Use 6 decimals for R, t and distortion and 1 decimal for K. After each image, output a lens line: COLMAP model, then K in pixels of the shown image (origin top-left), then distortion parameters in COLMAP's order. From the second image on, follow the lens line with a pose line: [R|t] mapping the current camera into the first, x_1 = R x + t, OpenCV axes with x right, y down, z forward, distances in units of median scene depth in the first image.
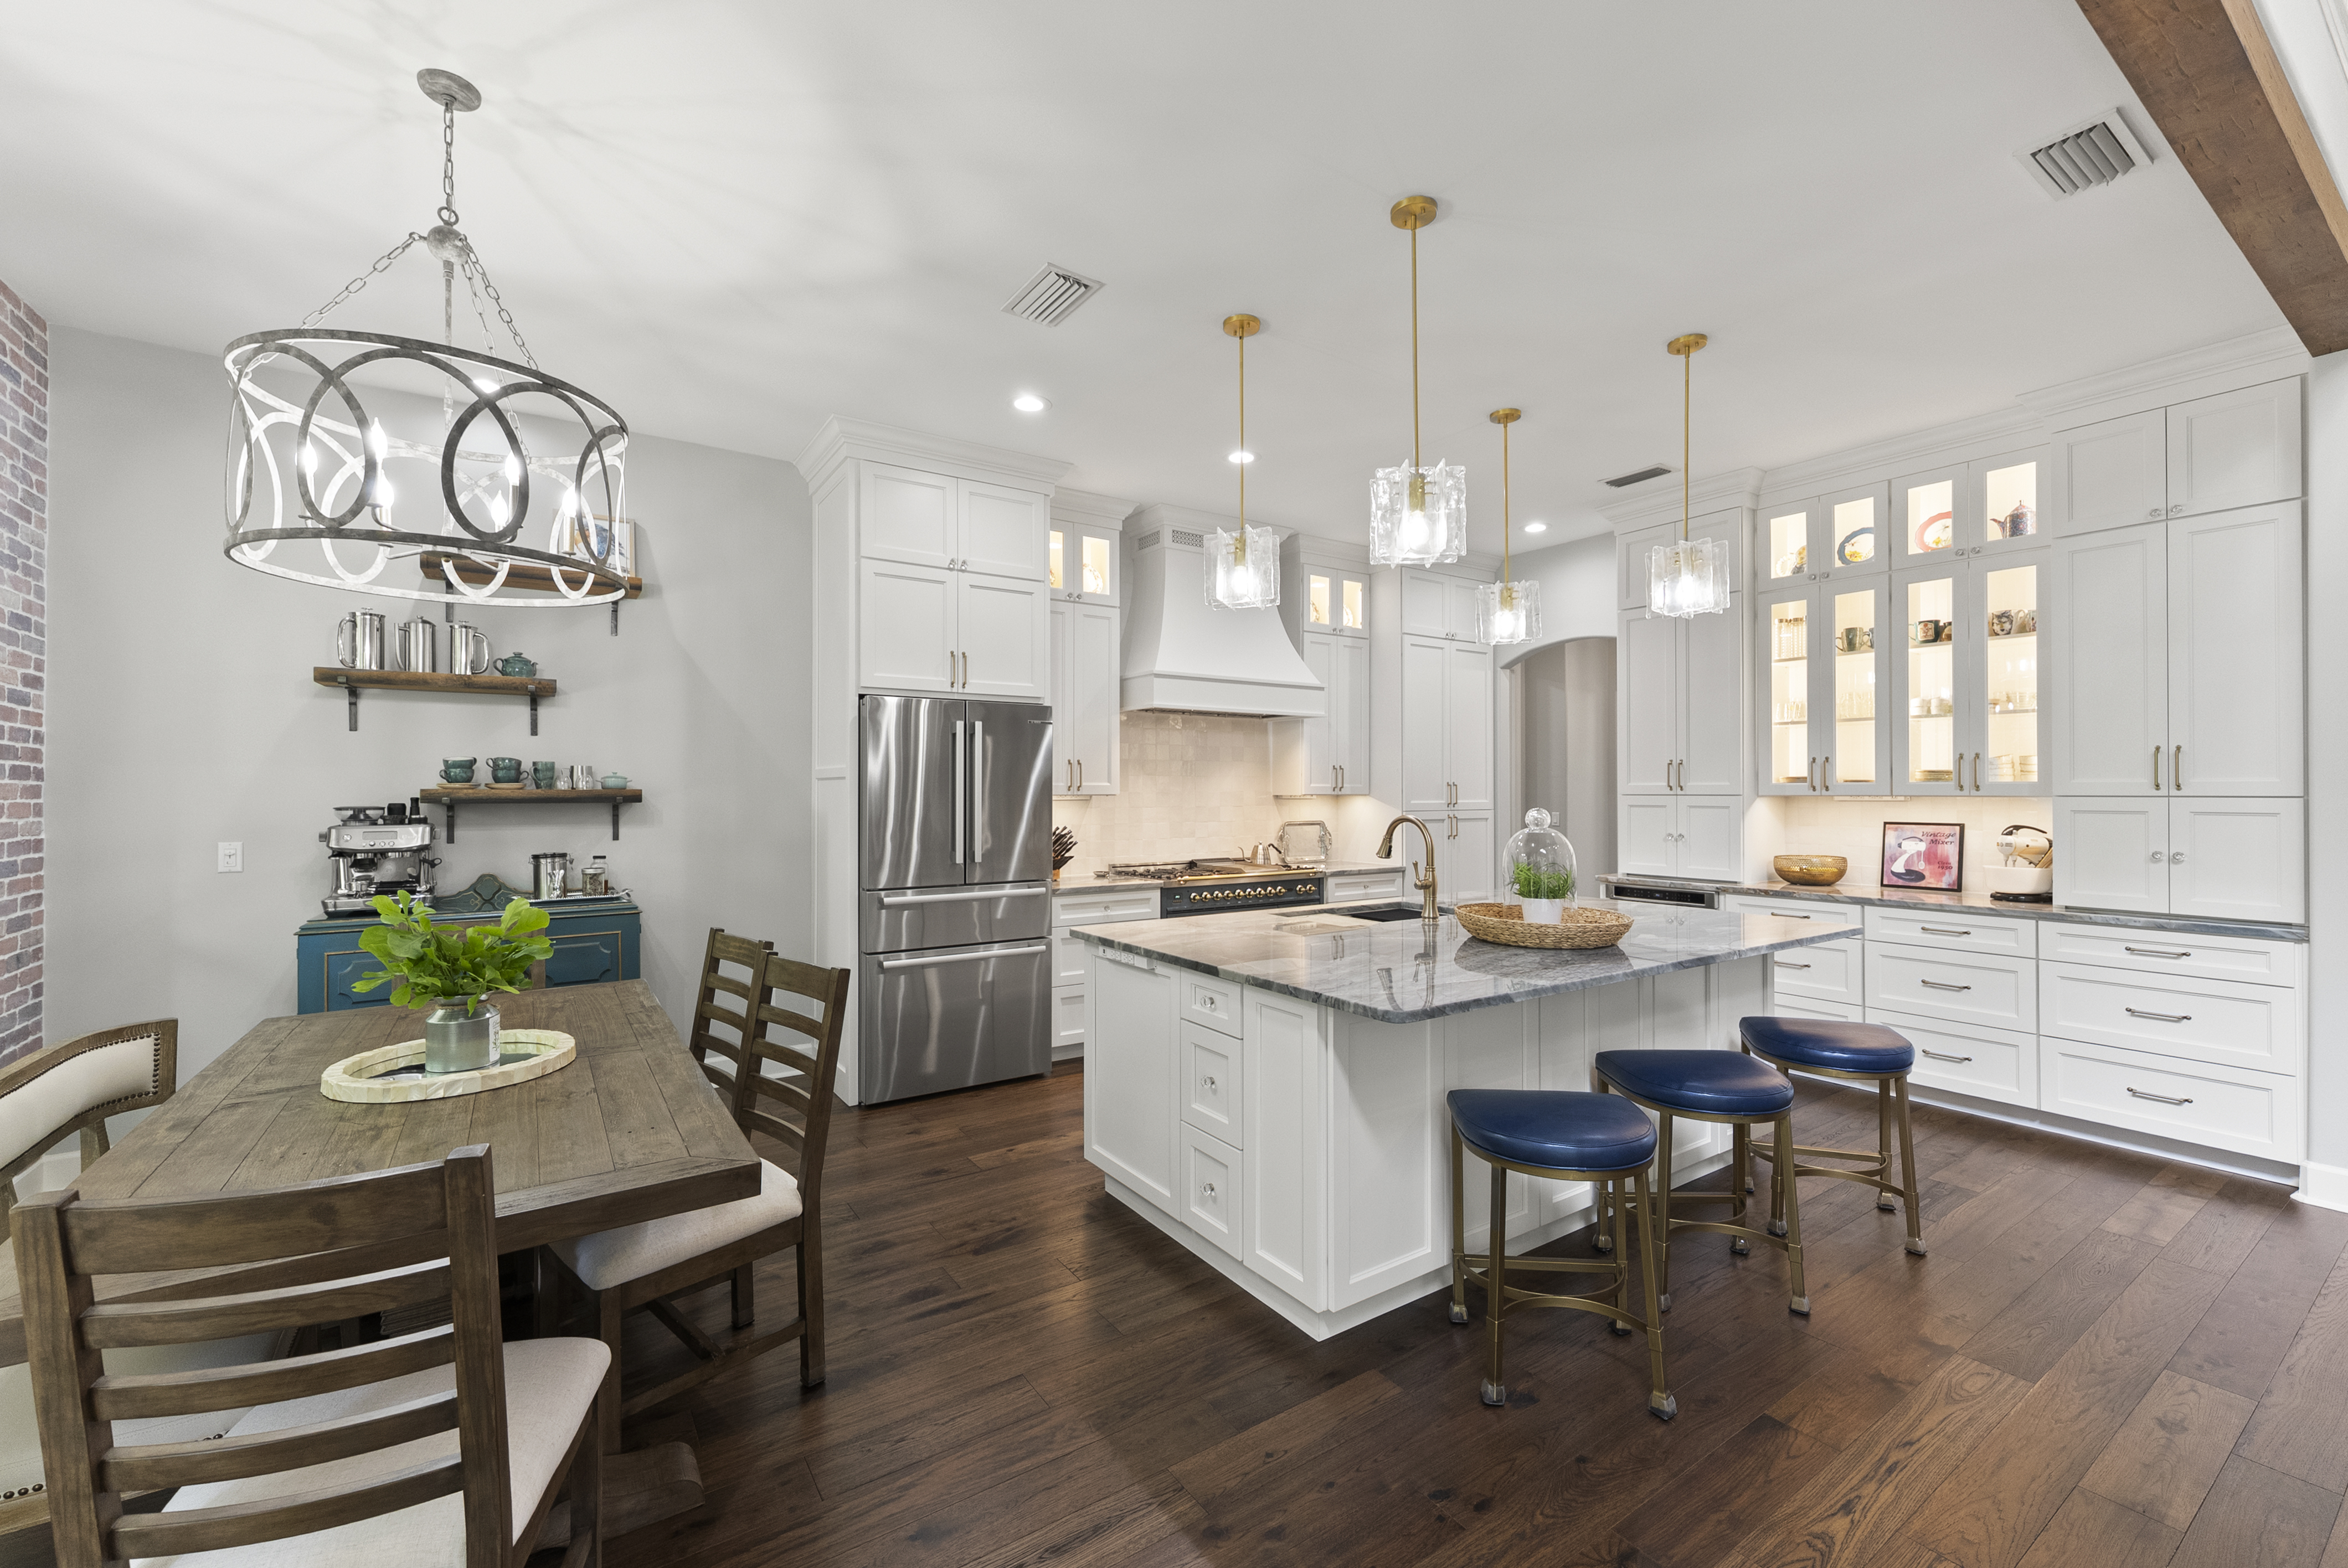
lens RADIAL K [[945.0, 0, 1186.0], [0, 945.0, 777.5], [0, 0, 1]] dist [0.000599, -0.000110]
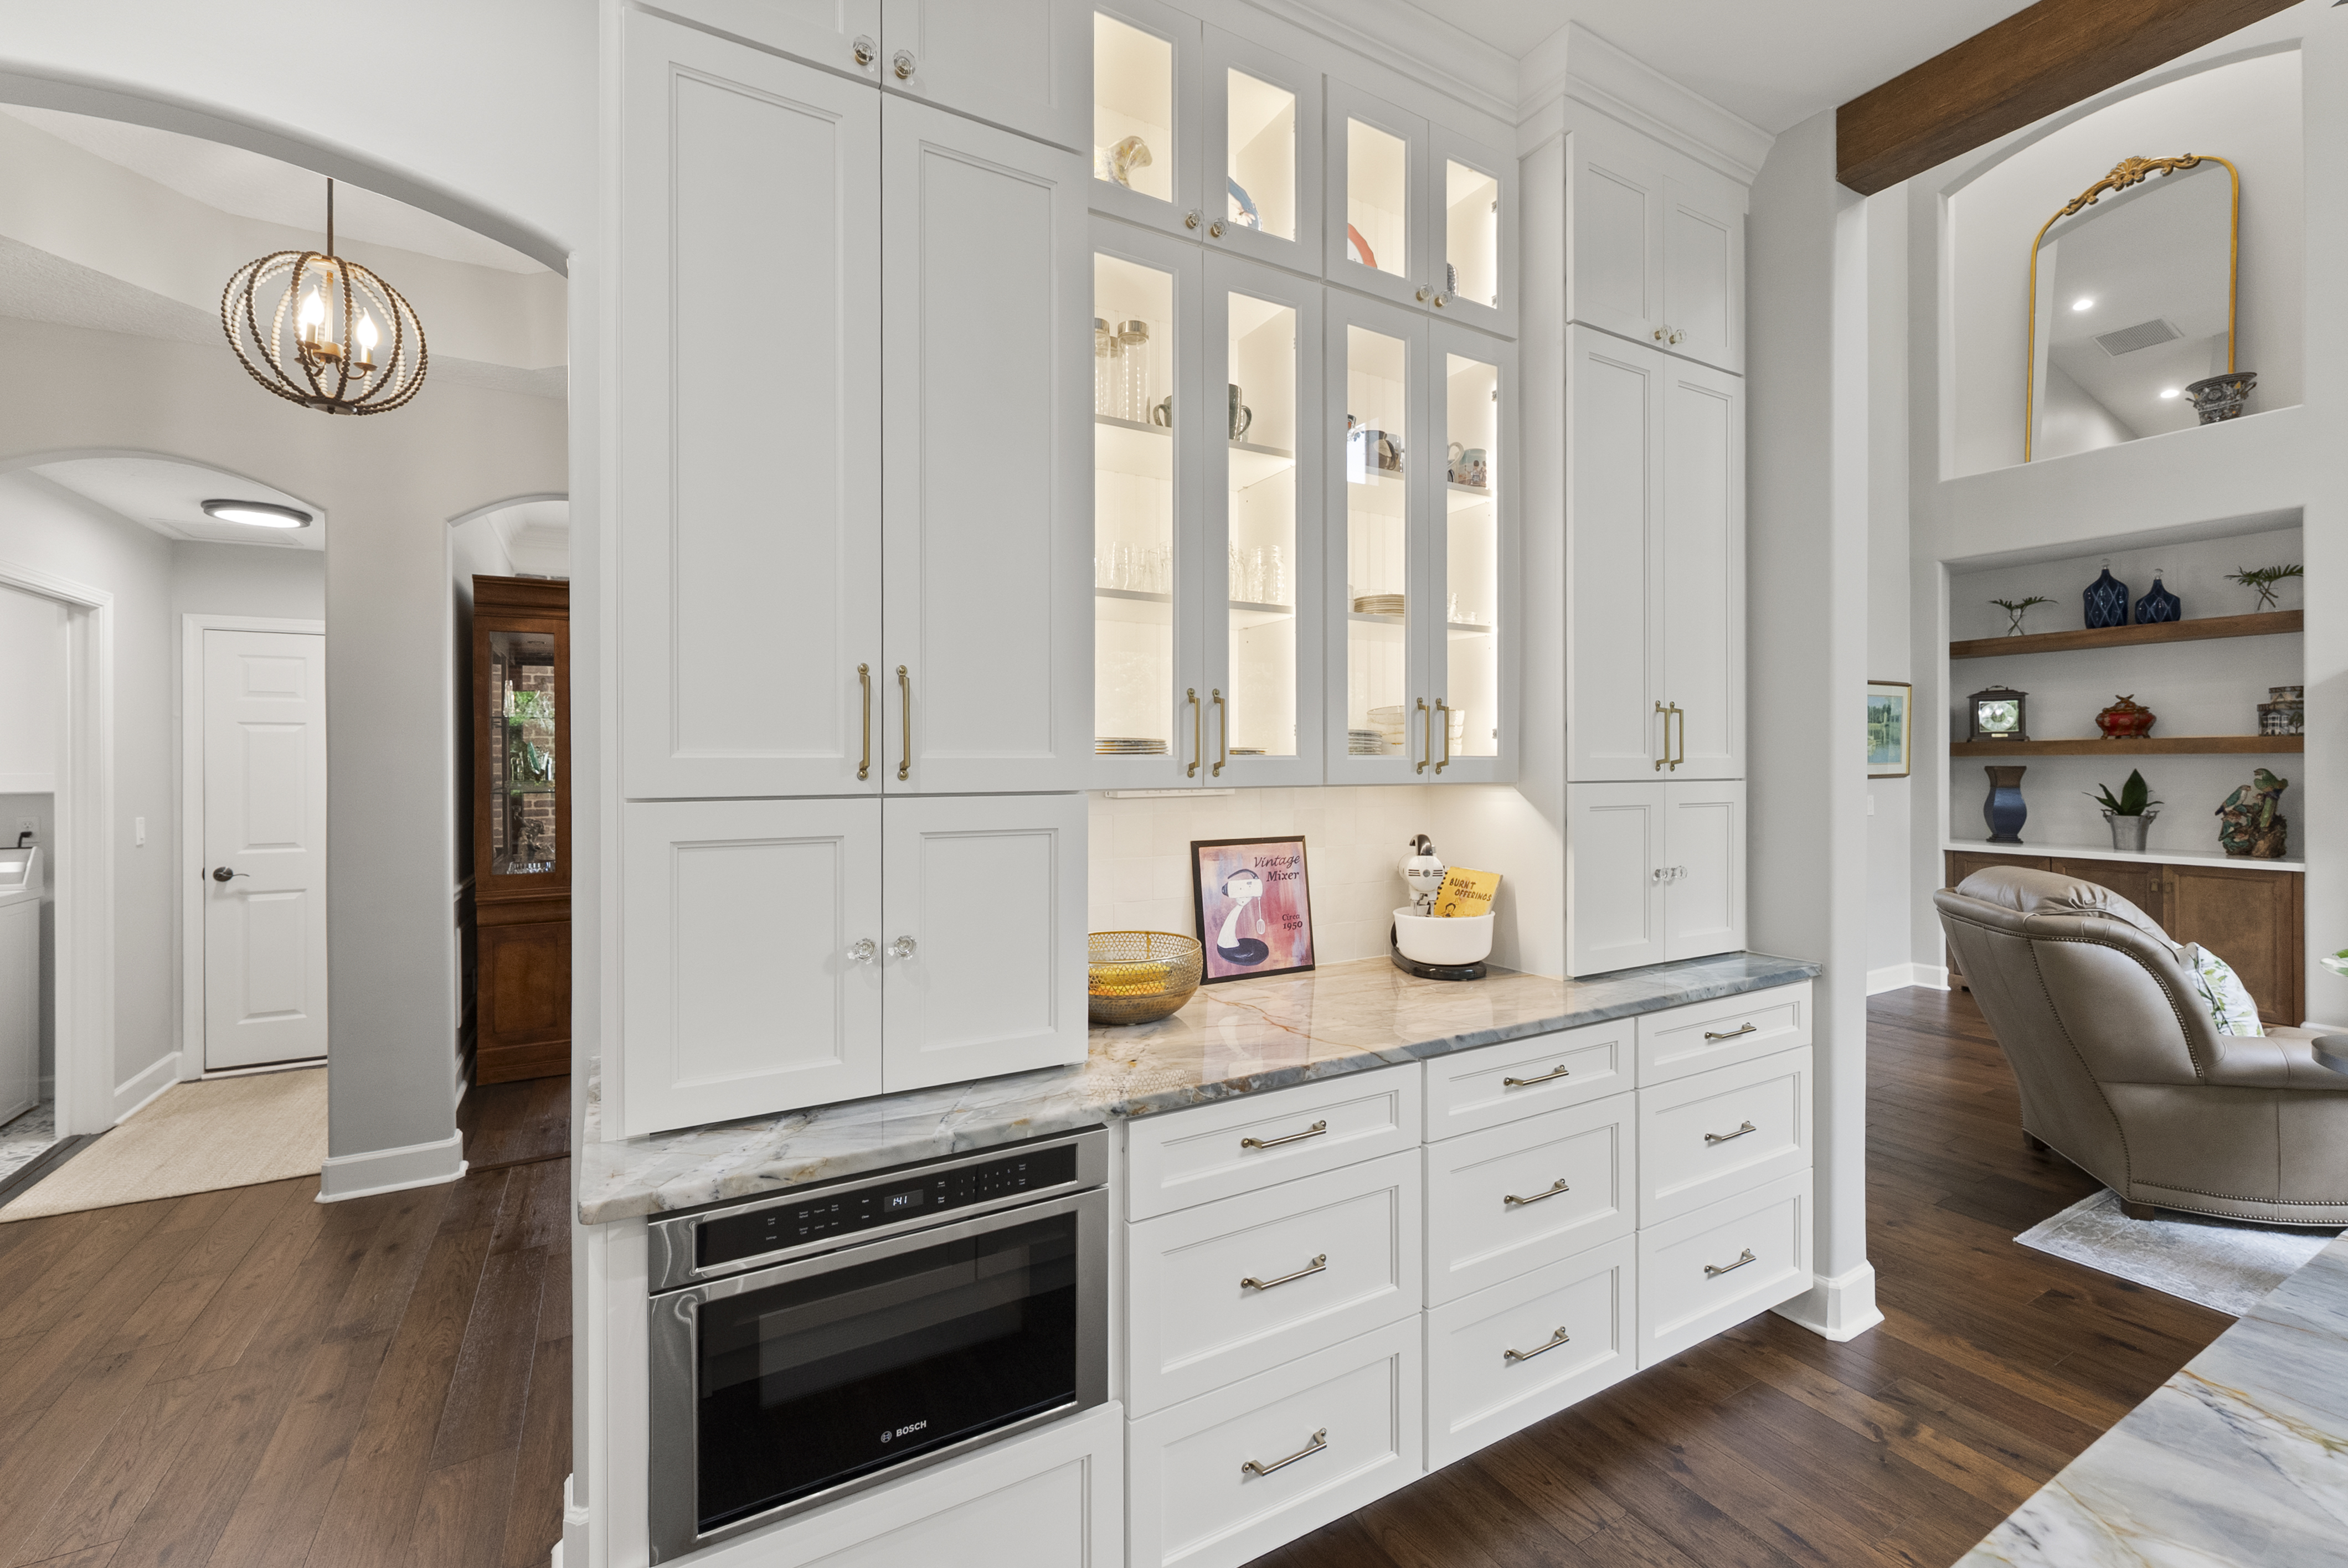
lens RADIAL K [[980.4, 0, 1171.2], [0, 980.4, 768.8], [0, 0, 1]] dist [0.000908, 0.000075]
pose [[0.079061, 0.001879, 0.996868, 0.266924], [-0.004758, 0.999988, -0.001508, 0.011991], [-0.996858, -0.004624, 0.079069, 0.998051]]
